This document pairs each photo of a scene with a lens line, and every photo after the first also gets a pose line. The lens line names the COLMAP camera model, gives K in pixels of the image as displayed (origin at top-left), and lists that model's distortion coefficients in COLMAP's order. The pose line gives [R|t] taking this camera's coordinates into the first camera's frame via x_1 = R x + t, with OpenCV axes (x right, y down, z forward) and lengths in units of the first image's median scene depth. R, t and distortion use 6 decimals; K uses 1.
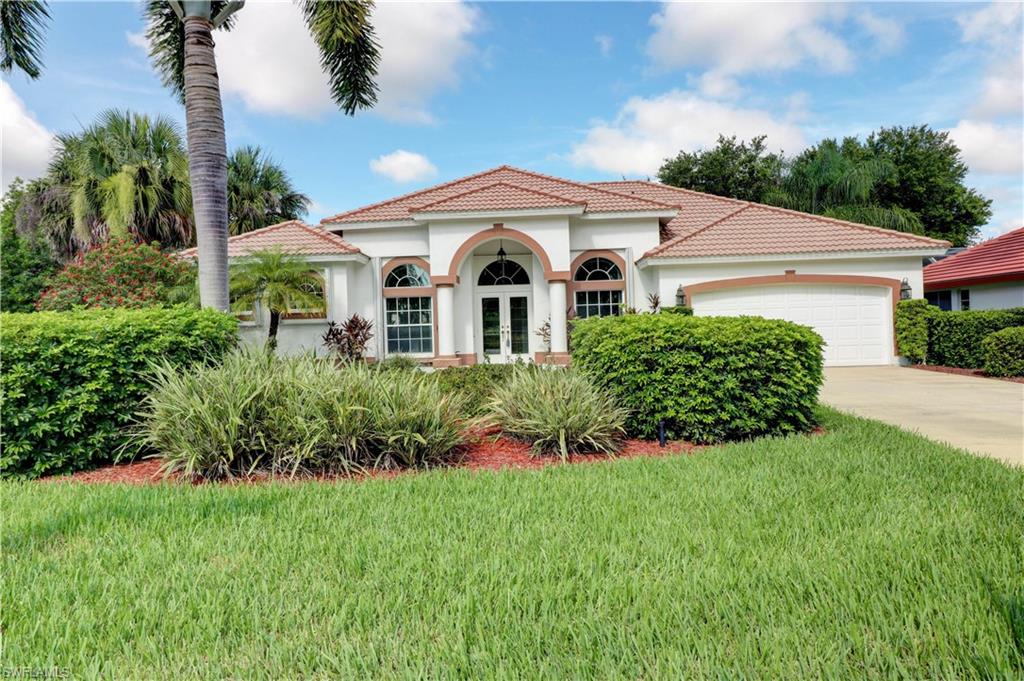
lens RADIAL K [[704.7, 0, 512.9], [0, 704.7, 340.3], [0, 0, 1]] dist [-0.000760, 0.010745]
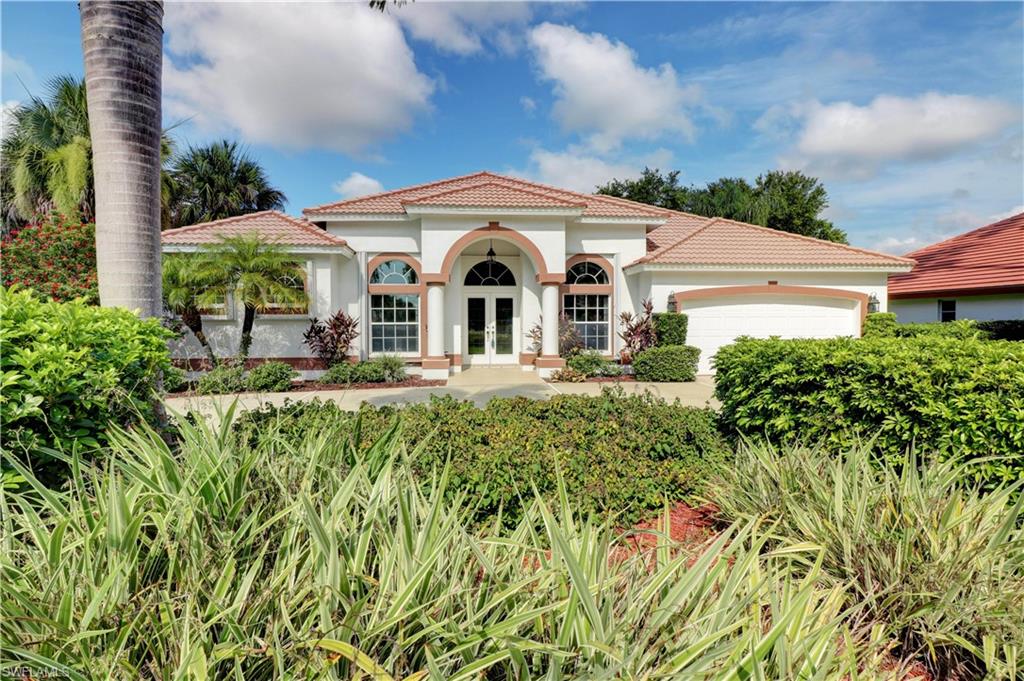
lens RADIAL K [[539.6, 0, 513.9], [0, 539.6, 340.2], [0, 0, 1]] dist [-0.003930, -0.006133]
pose [[0.990885, 0.022487, 0.132824, -0.084882], [-0.024478, 0.999611, 0.013374, -0.012698], [-0.132471, -0.016504, 0.991049, 0.245856]]
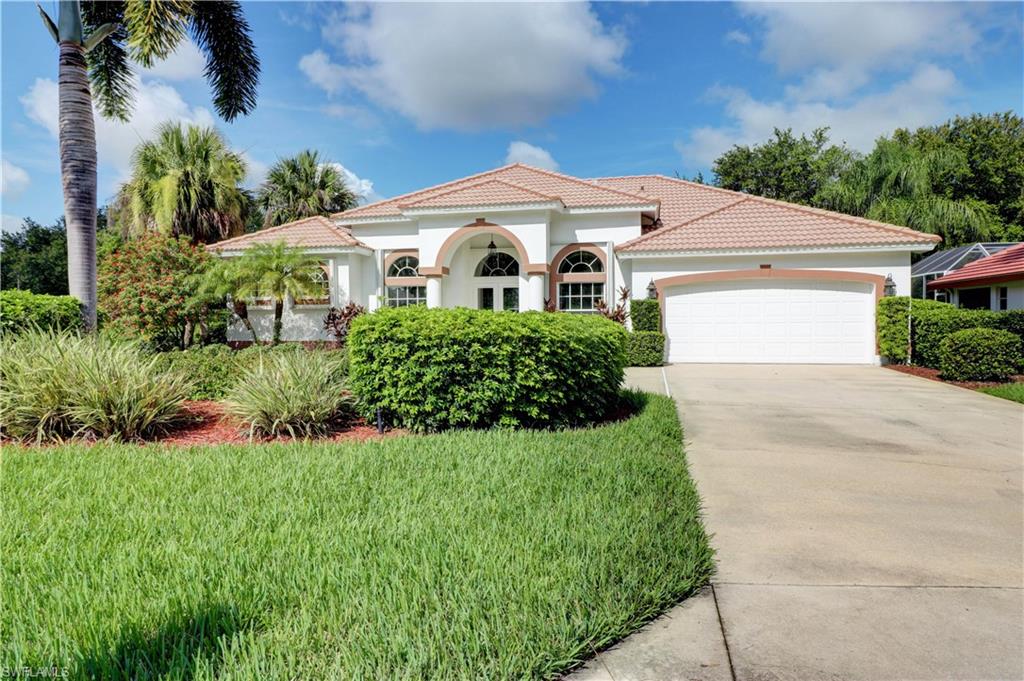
lens RADIAL K [[656.0, 0, 509.1], [0, 656.0, 337.0], [0, 0, 1]] dist [0.006810, -0.005709]
pose [[0.983695, 0.028069, -0.177641, 0.194697], [-0.025294, 0.999520, 0.017865, -0.005088], [0.178057, -0.013081, 0.983933, 0.027047]]
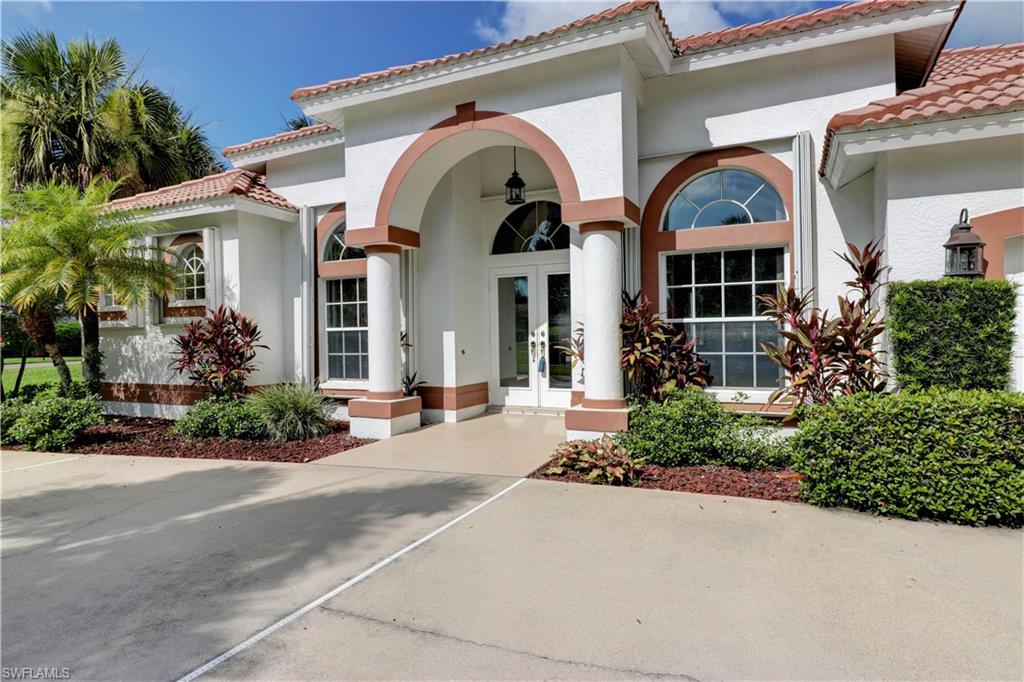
lens RADIAL K [[596.2, 0, 508.0], [0, 596.2, 339.5], [0, 0, 1]] dist [0.003853, -0.000603]
pose [[0.914217, 0.018167, -0.404817, 0.152198], [-0.016772, 0.999835, 0.006993, -0.018994], [0.404877, 0.000396, 0.914371, 0.638593]]
